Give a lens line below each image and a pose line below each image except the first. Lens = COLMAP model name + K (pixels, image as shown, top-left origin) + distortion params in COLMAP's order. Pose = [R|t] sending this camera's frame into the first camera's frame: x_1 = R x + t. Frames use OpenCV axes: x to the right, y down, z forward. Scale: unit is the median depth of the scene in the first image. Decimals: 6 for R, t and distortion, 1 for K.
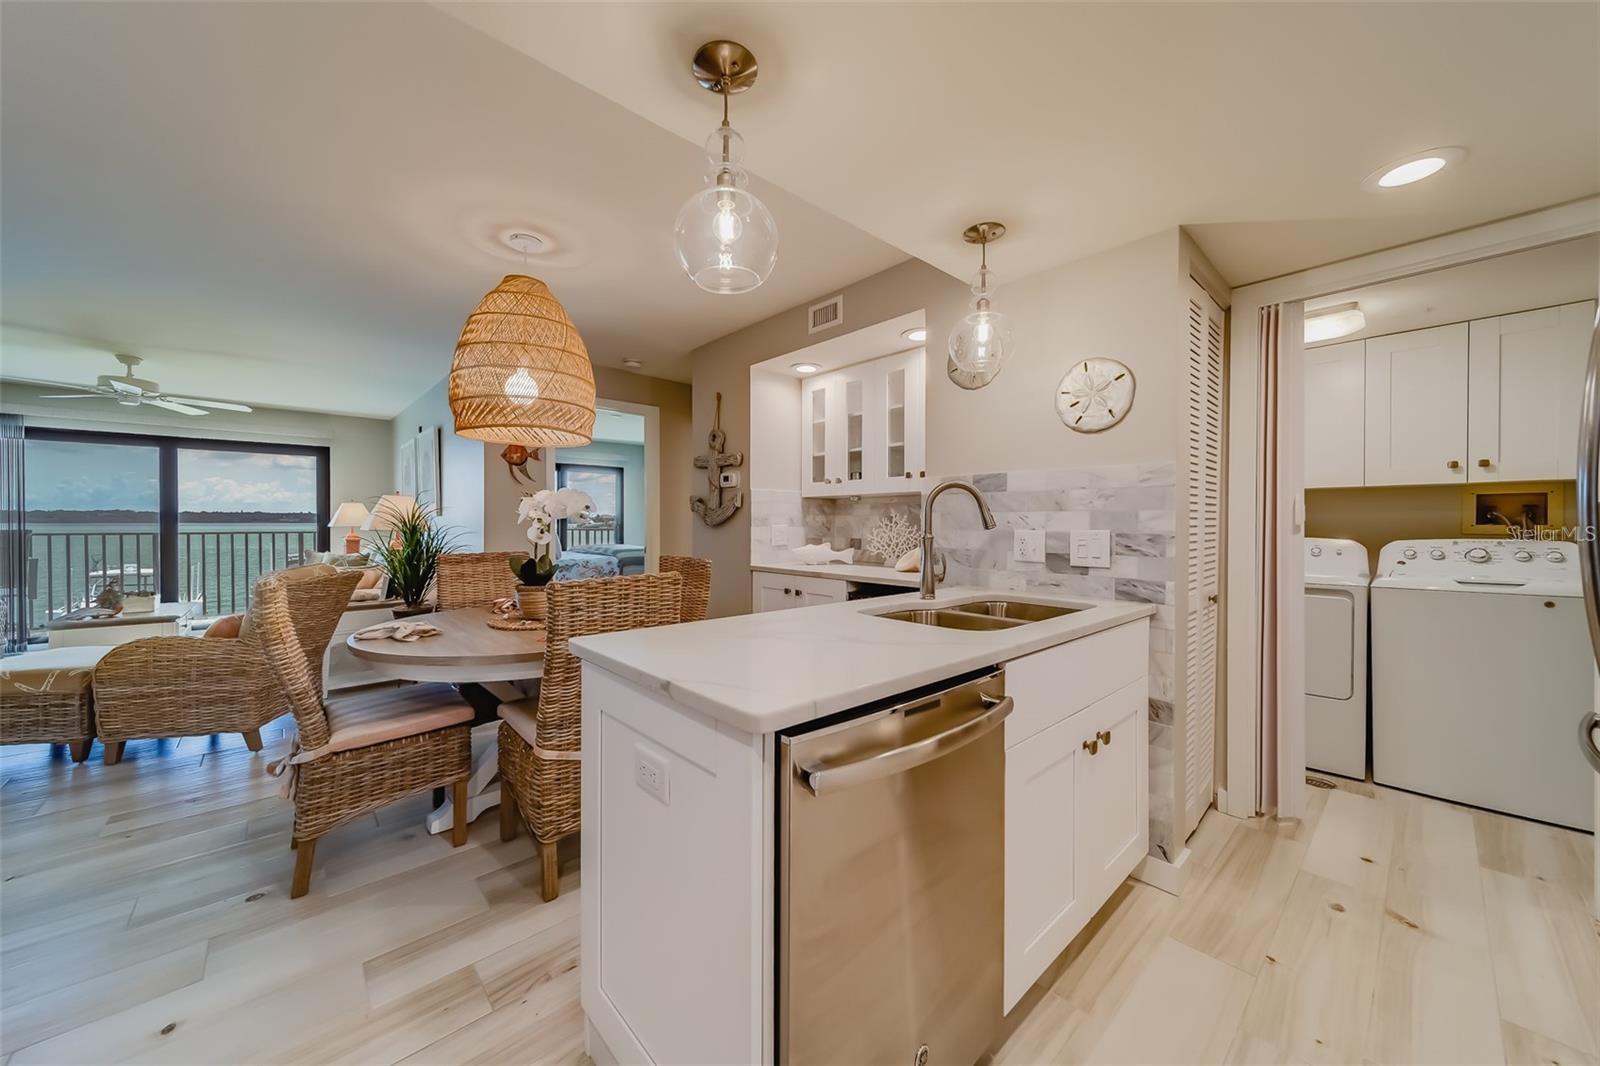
lens RADIAL K [[568.9, 0, 812.1], [0, 568.9, 524.7], [0, 0, 1]] dist [0.003148, 0.000475]
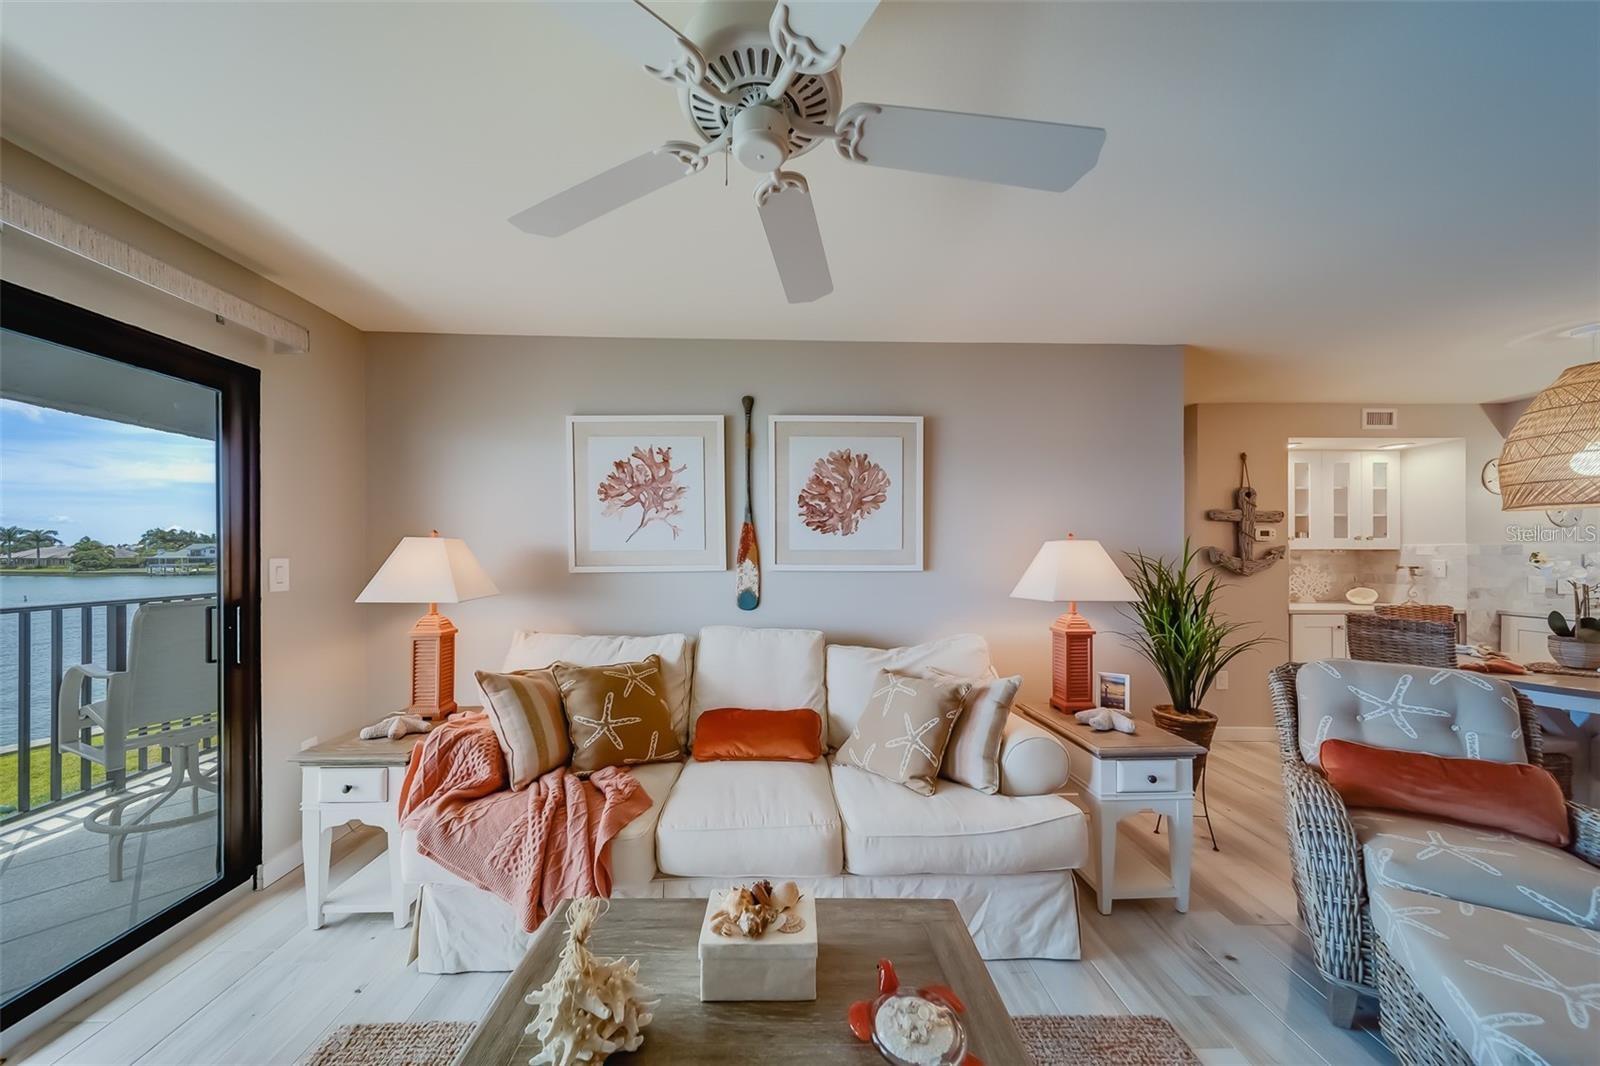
lens RADIAL K [[568.9, 0, 782.0], [0, 568.9, 556.3], [0, 0, 1]] dist [0.003148, 0.000475]
pose [[0.665983, -0.005294, 0.745948, -1.651592], [0.005525, 0.999982, 0.002164, -0.043974], [-0.745947, 0.002680, 0.666000, 0.982238]]
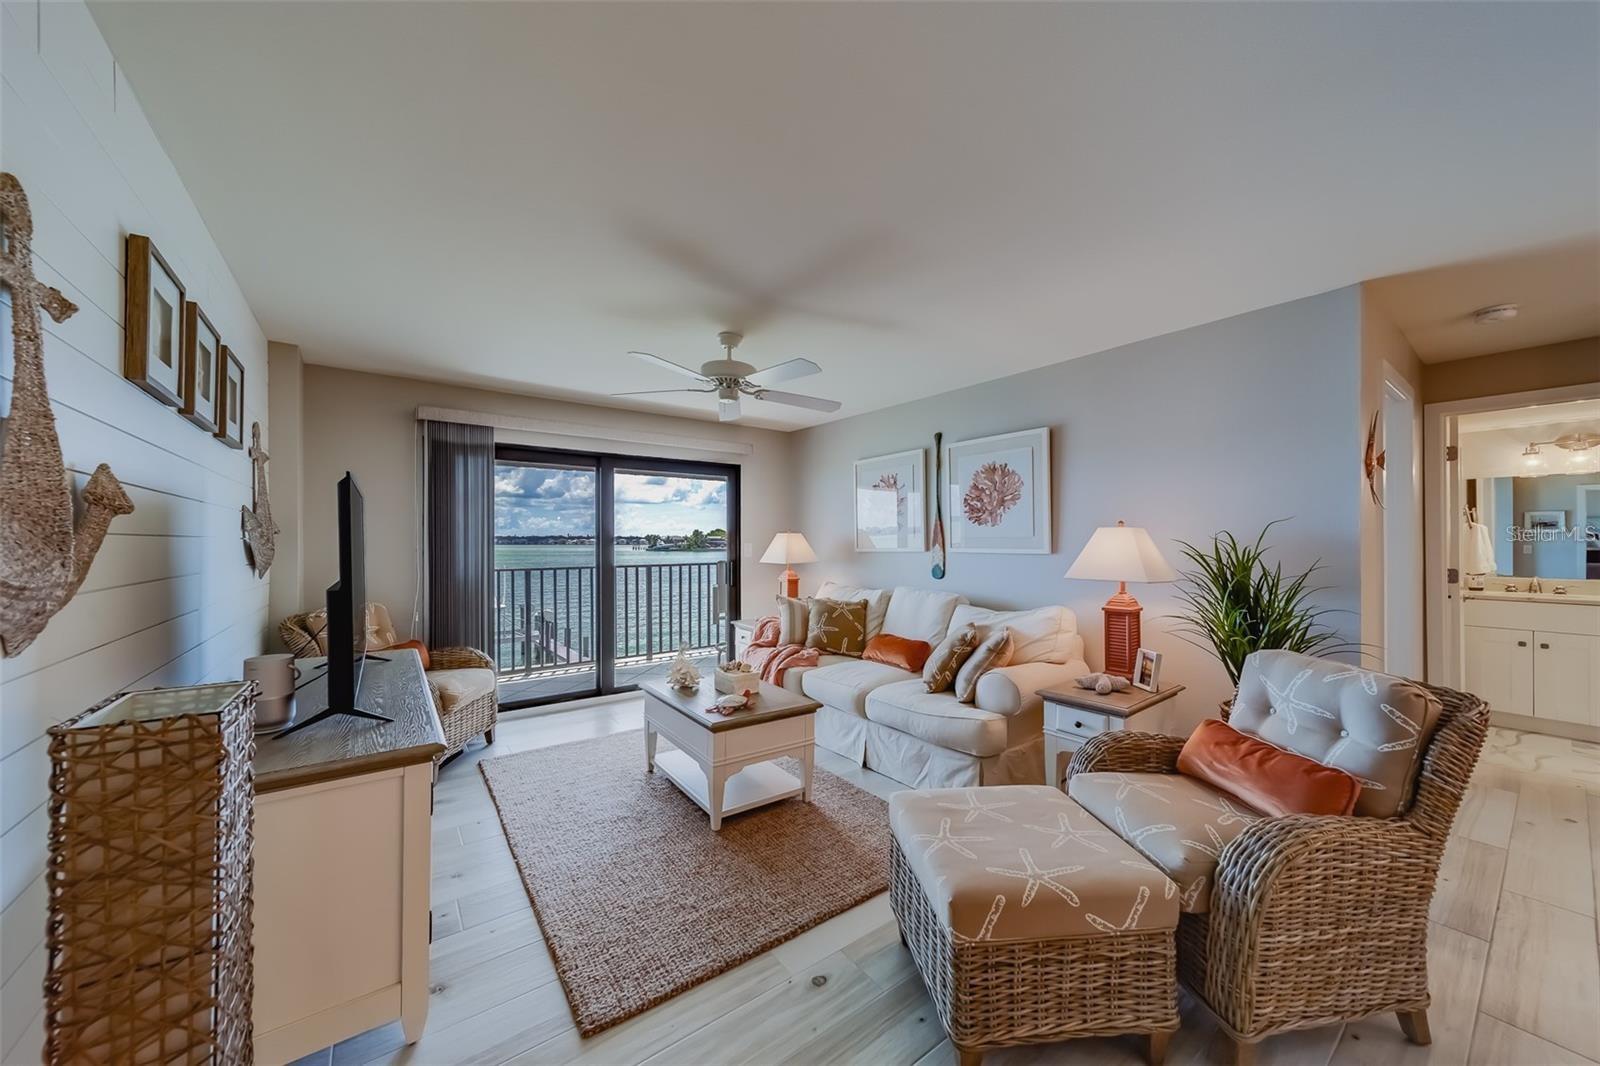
lens RADIAL K [[568.9, 0, 807.9], [0, 568.9, 540.9], [0, 0, 1]] dist [0.003148, 0.000475]
pose [[0.995410, -0.004045, -0.095616, -1.223069], [0.003681, 0.999985, -0.003981, -0.040524], [0.095630, 0.003611, 0.995410, 0.330915]]
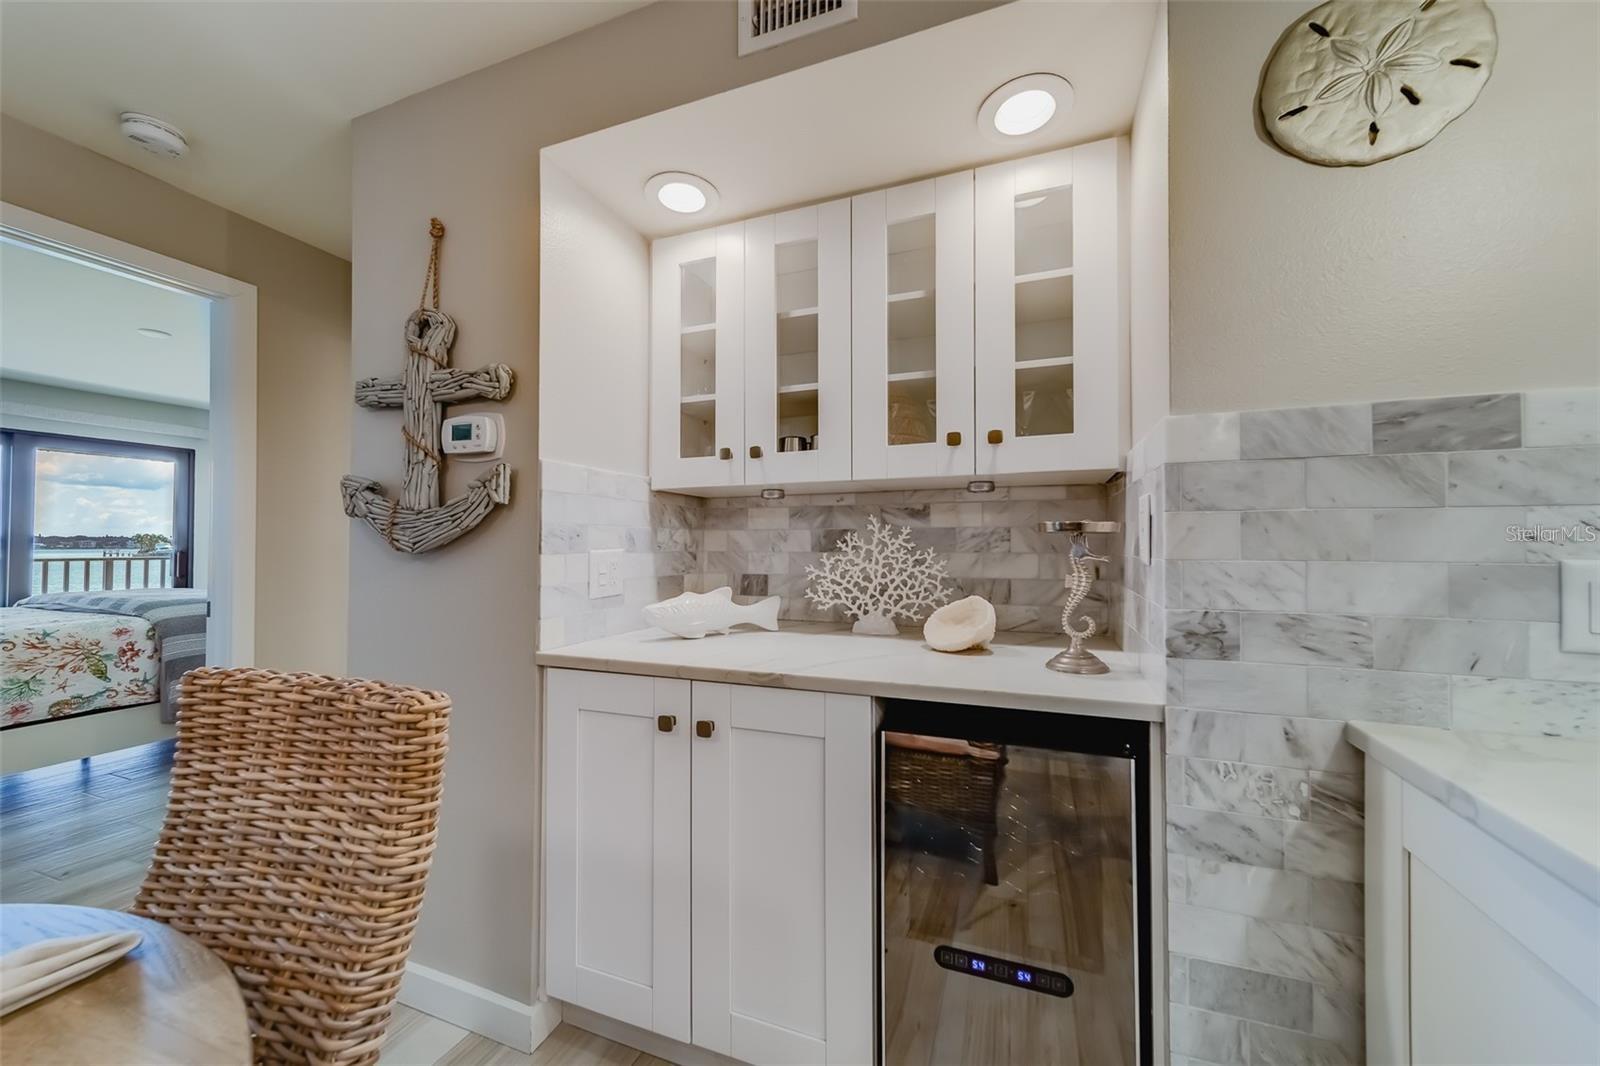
lens RADIAL K [[568.9, 0, 806.6], [0, 568.9, 534.0], [0, 0, 1]] dist [0.003148, 0.000475]
pose [[0.886913, 0.004160, 0.461917, -0.124918], [0.006428, 0.999752, -0.021345, -0.001042], [-0.461891, 0.021900, 0.886666, 0.559843]]
